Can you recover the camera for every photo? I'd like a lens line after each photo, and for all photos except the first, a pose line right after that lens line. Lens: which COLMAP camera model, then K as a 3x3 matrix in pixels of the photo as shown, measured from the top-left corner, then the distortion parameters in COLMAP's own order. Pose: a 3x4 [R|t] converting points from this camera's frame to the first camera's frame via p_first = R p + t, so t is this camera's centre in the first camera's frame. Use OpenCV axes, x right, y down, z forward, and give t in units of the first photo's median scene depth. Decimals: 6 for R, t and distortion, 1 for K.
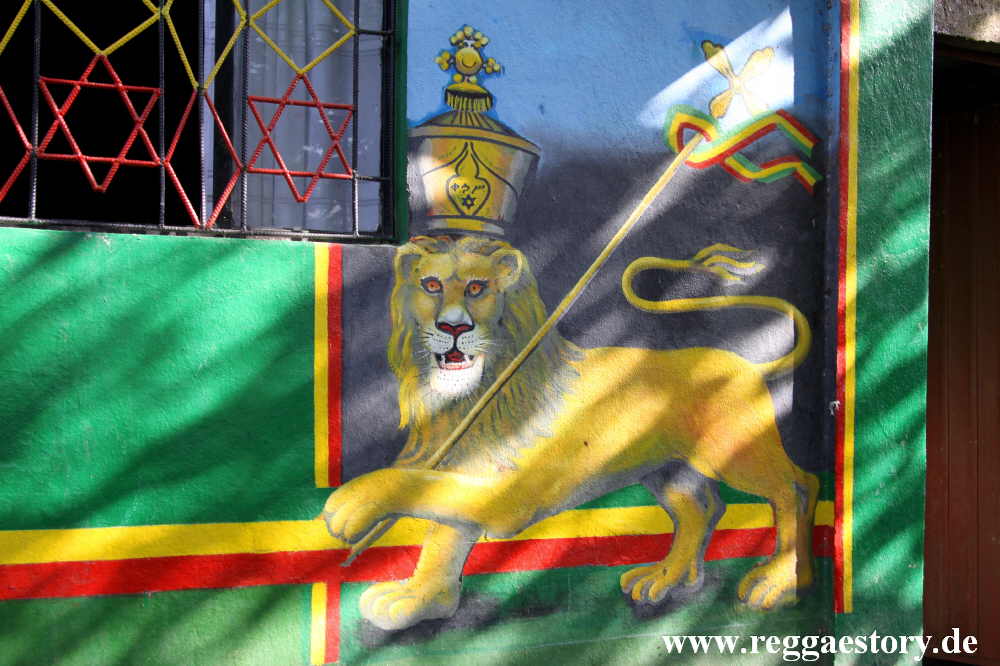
lens RADIAL K [[955.2, 0, 504.9], [0, 955.2, 334.8], [0, 0, 1]] dist [-0.041039, 0.000000]
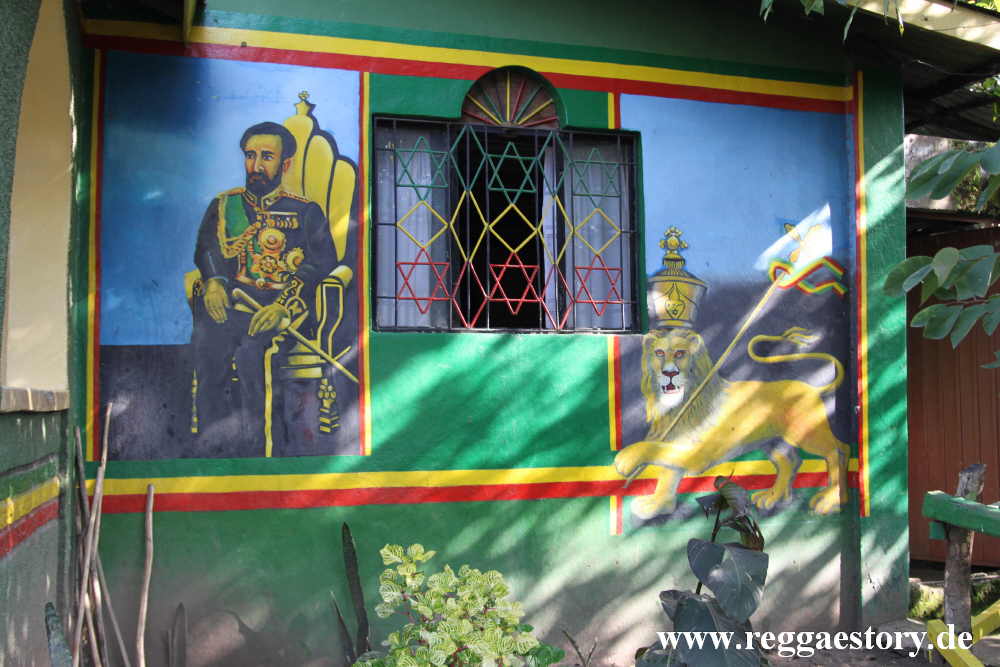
lens RADIAL K [[955.2, 0, 495.0], [0, 955.2, 333.1], [0, 0, 1]] dist [-0.041039, 0.000000]
pose [[0.999141, -0.019522, -0.036543, -0.347779], [0.018658, 0.999542, -0.023827, -0.051758], [0.036992, 0.023125, 0.999048, -1.056602]]
